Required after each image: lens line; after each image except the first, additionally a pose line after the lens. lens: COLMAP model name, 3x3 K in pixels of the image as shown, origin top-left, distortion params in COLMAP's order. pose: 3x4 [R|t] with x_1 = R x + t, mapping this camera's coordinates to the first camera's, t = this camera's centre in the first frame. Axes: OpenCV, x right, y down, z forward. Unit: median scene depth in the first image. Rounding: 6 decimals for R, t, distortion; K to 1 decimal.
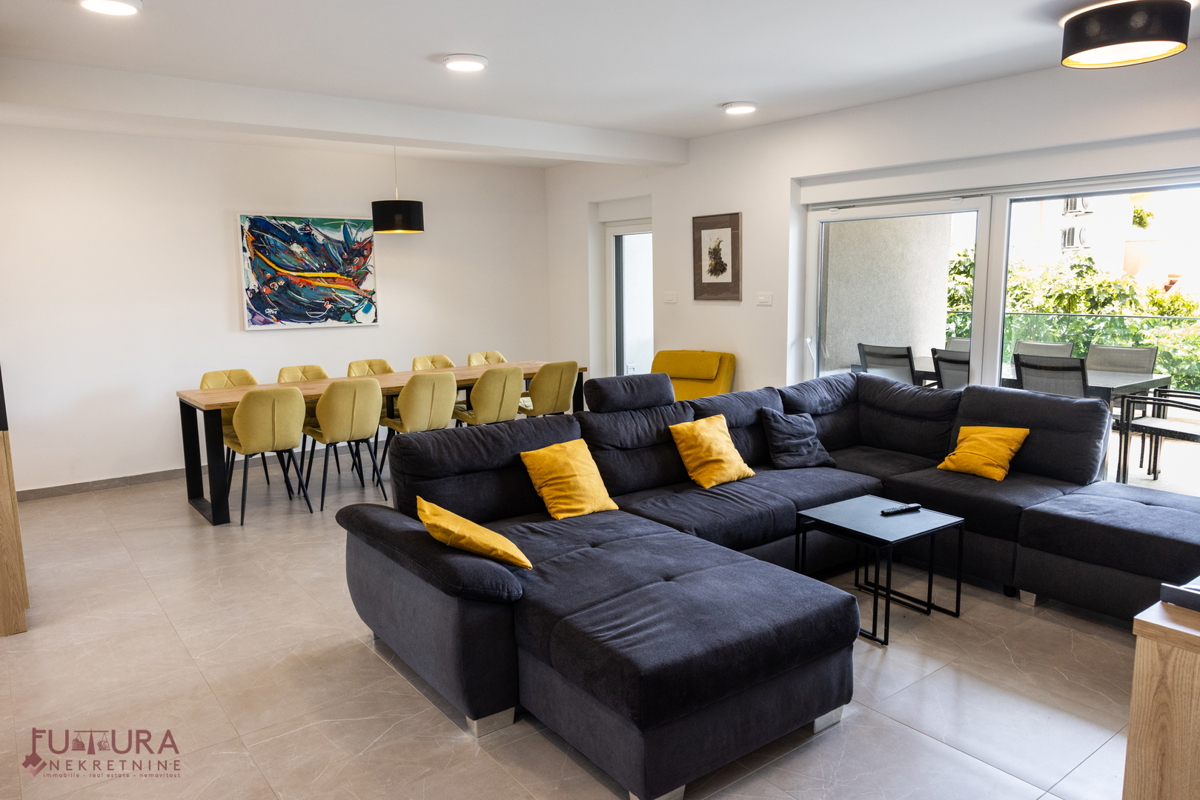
lens RADIAL K [[839.0, 0, 602.8], [0, 839.0, 406.1], [0, 0, 1]] dist [0.070192, -0.001111]
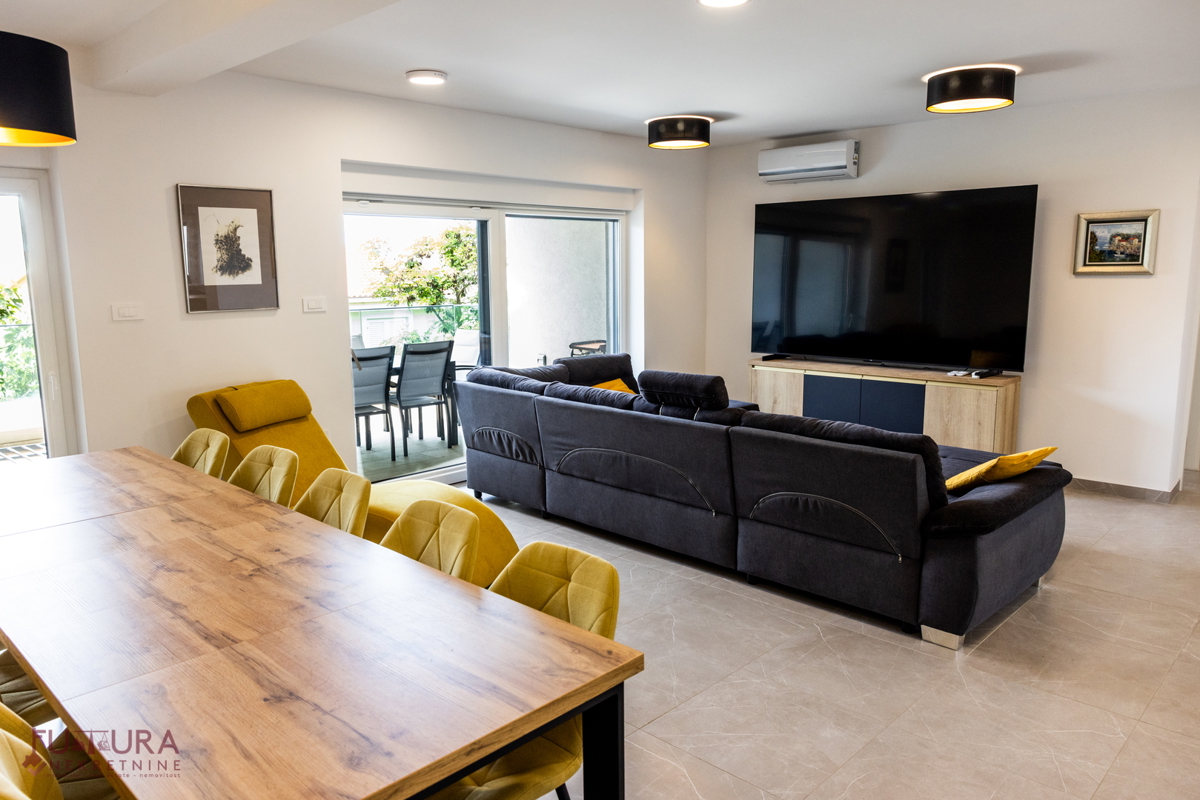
lens RADIAL K [[839.0, 0, 637.2], [0, 839.0, 364.1], [0, 0, 1]] dist [0.070192, -0.001111]
pose [[-0.190299, -0.107042, 0.975873, -0.638022], [0.164868, 0.976436, 0.139254, -0.131451], [-0.967783, 0.187391, -0.168167, 0.841721]]
